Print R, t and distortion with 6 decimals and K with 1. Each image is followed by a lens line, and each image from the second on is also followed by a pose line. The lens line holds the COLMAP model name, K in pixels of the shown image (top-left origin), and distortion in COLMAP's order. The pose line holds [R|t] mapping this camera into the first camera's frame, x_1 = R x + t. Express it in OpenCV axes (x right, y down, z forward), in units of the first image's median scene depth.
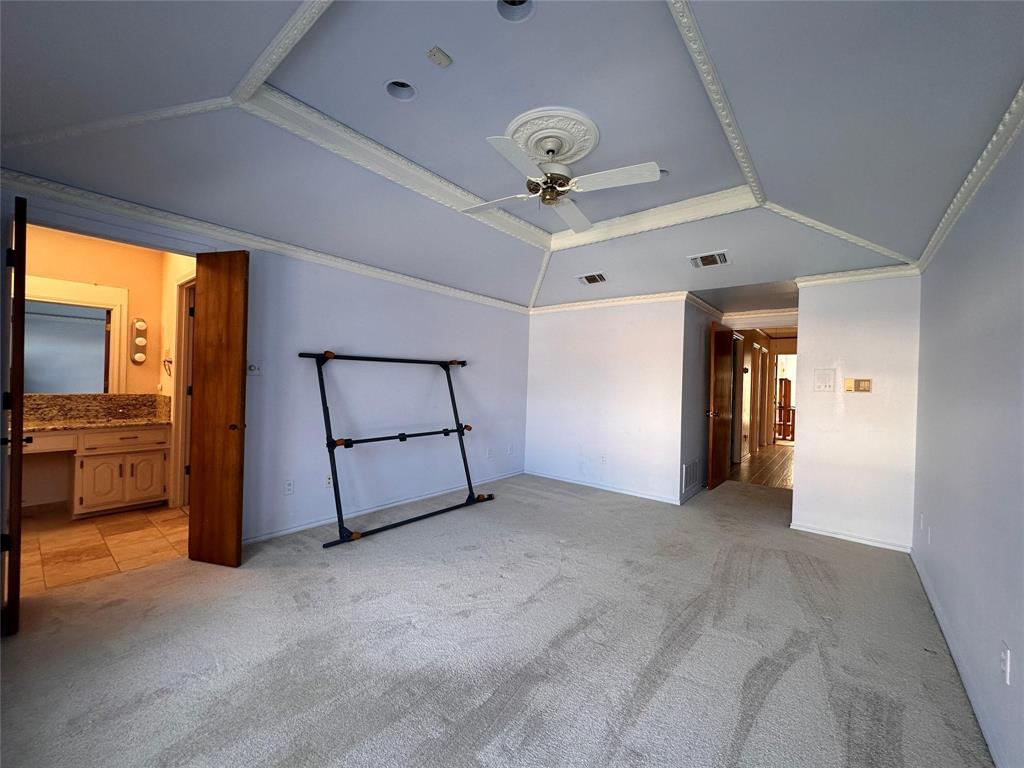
lens RADIAL K [[408.3, 0, 510.3], [0, 408.3, 383.6], [0, 0, 1]] dist [-0.002142, 0.000838]
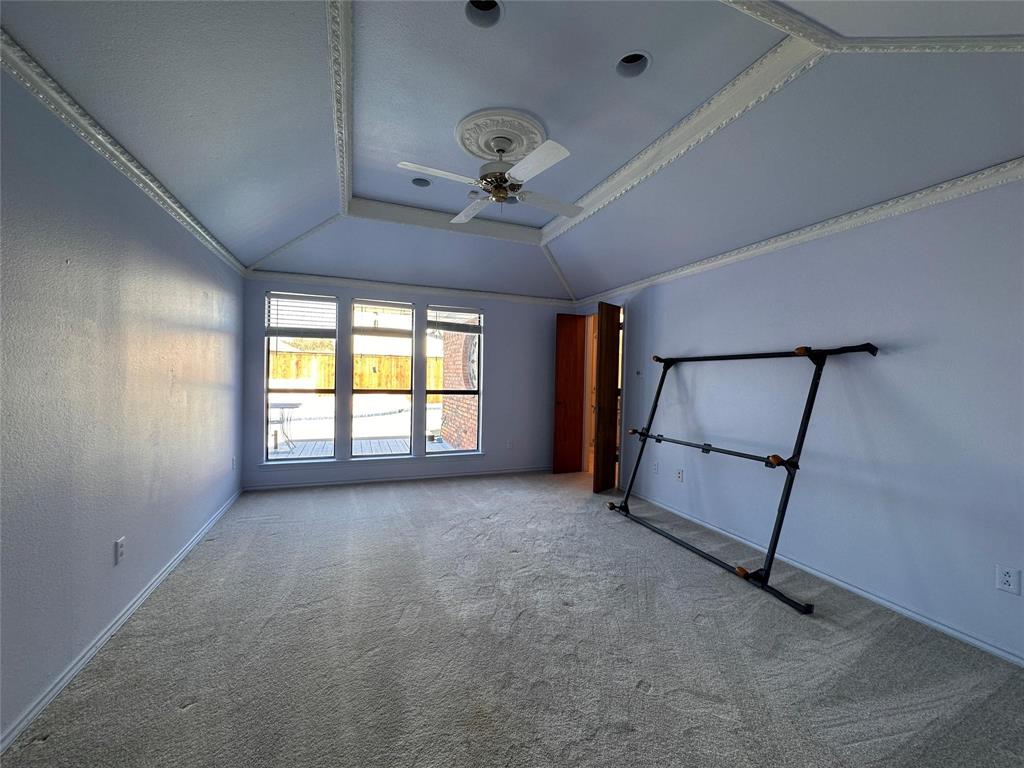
lens RADIAL K [[408.3, 0, 511.5], [0, 408.3, 383.6], [0, 0, 1]] dist [-0.002142, 0.000838]
pose [[-0.491417, -0.018466, -0.870728, 0.718339], [-0.035348, 0.999374, -0.001244, 0.013856], [0.870207, 0.030167, -0.491763, 1.142040]]
